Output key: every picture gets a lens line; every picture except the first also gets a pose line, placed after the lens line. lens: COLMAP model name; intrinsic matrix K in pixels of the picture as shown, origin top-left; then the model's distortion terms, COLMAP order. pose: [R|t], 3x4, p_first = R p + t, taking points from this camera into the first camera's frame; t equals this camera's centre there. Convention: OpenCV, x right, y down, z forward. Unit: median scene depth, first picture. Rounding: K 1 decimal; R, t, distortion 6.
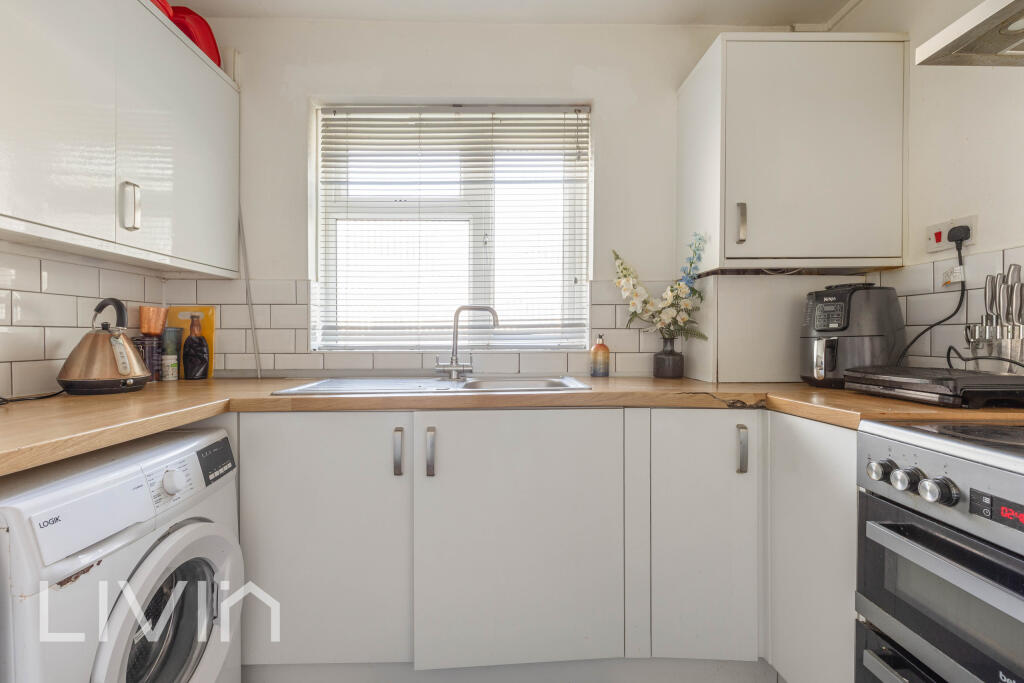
lens RADIAL K [[465.1, 0, 511.3], [0, 465.1, 339.8], [0, 0, 1]] dist [0.004608, -0.002370]
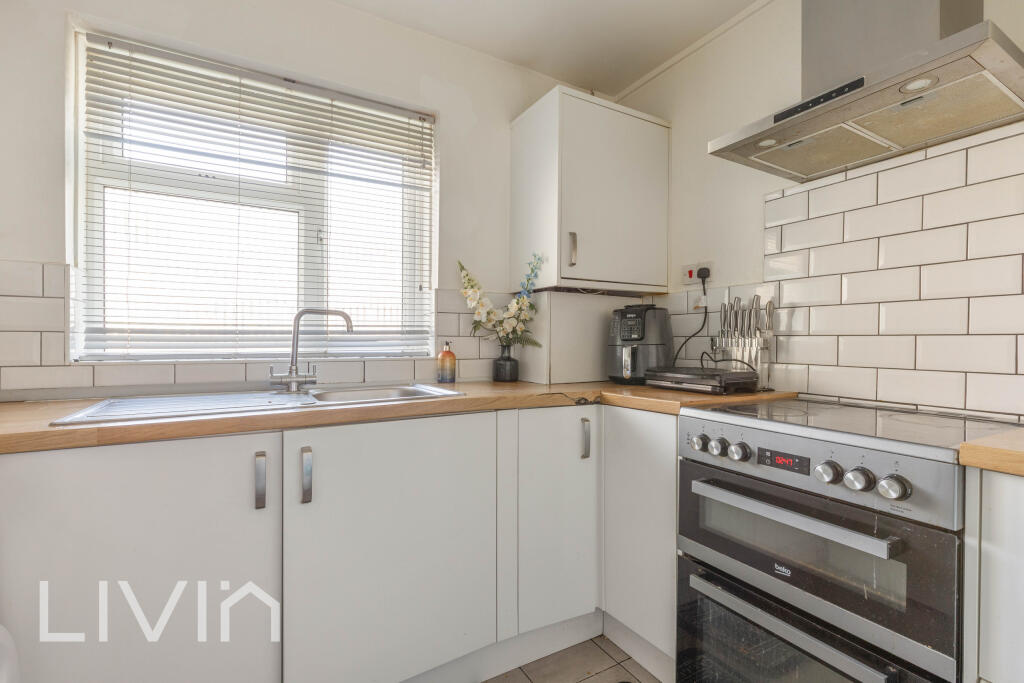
lens RADIAL K [[465.1, 0, 515.1], [0, 465.1, 344.4], [0, 0, 1]] dist [0.004608, -0.002370]
pose [[0.874579, 0.002599, 0.484876, -0.183844], [-0.002103, 0.999997, -0.001568, -0.004428], [-0.484878, 0.000352, 0.874582, 0.026790]]
